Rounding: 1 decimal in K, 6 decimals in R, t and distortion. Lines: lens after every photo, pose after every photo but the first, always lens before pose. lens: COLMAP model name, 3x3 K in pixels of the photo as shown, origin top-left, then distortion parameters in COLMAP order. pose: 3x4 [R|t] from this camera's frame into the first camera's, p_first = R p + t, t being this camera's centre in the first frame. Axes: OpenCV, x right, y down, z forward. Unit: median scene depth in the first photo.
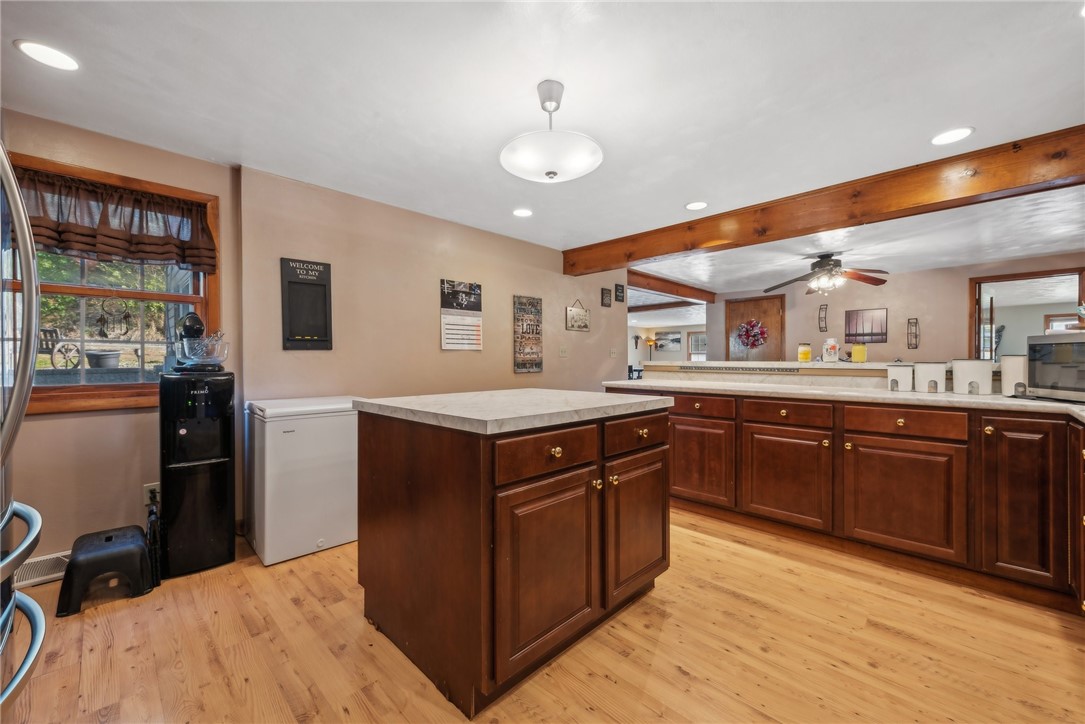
lens RADIAL K [[432.1, 0, 542.5], [0, 432.1, 362.0], [0, 0, 1]] dist [-0.000233, -0.000283]
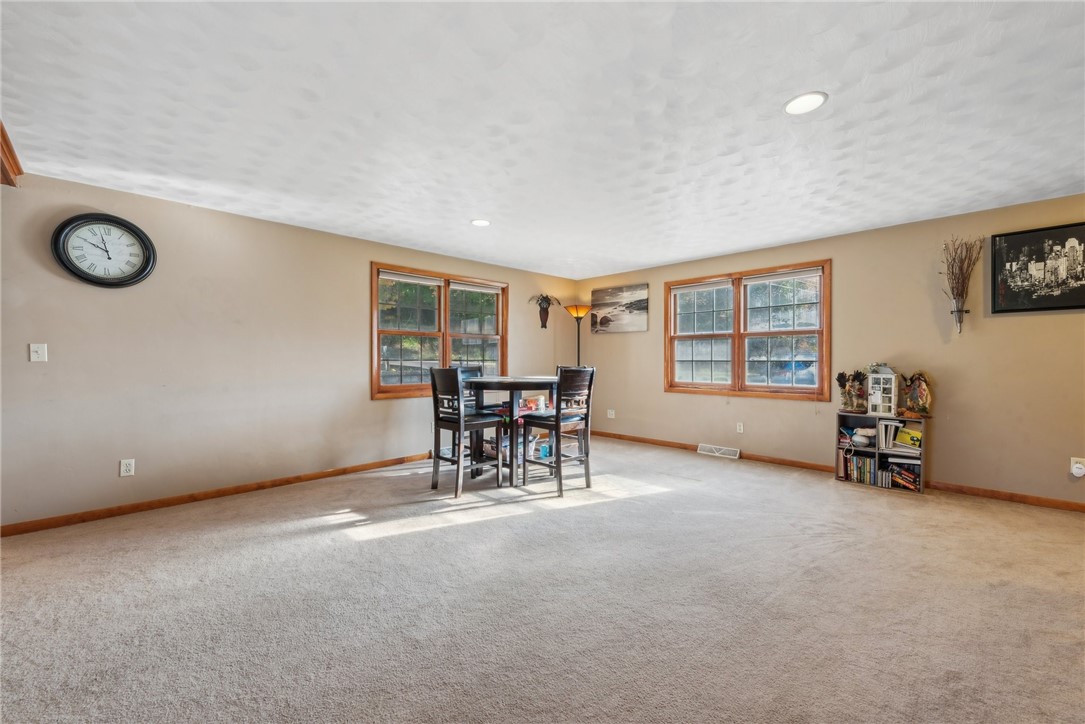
lens RADIAL K [[432.1, 0, 542.5], [0, 432.1, 362.0], [0, 0, 1]] dist [-0.000233, -0.000283]
pose [[0.999988, 0.004220, -0.002622, 0.217350], [-0.004225, 0.999990, -0.001717, 0.003042], [0.002615, 0.001728, 0.999995, 0.588002]]
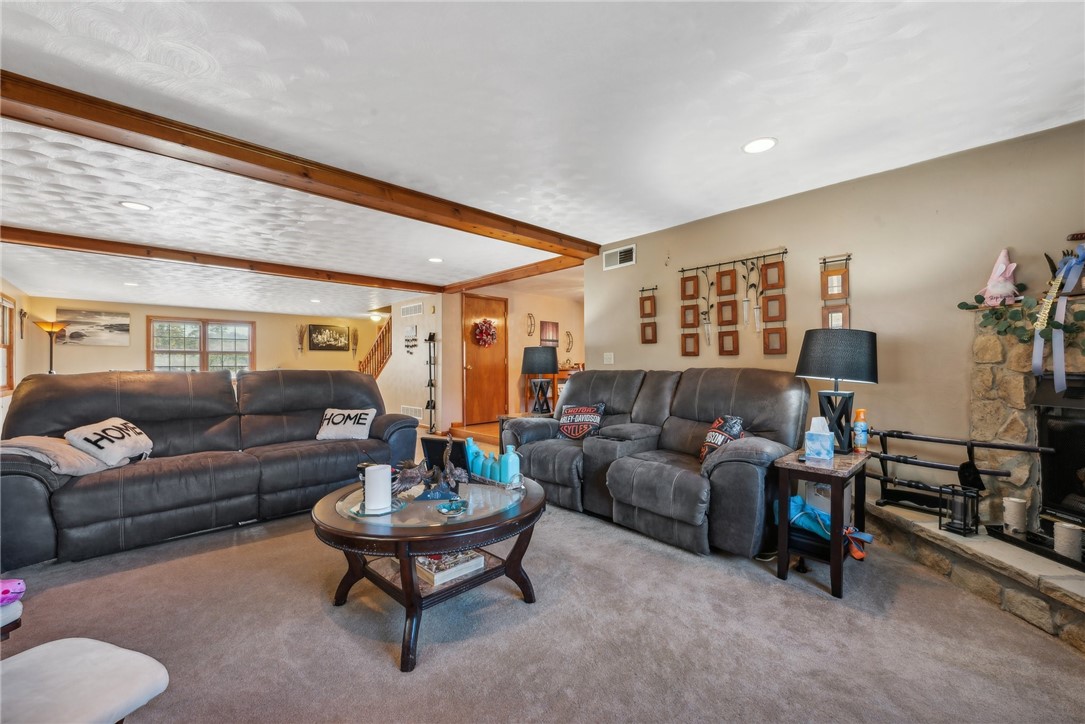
lens RADIAL K [[432.1, 0, 542.5], [0, 432.1, 362.0], [0, 0, 1]] dist [-0.000233, -0.000283]
pose [[0.017696, 0.007079, 0.999818, -0.234393], [0.005788, 0.999957, -0.007183, 0.001724], [-0.999827, 0.005914, 0.017654, 0.431299]]
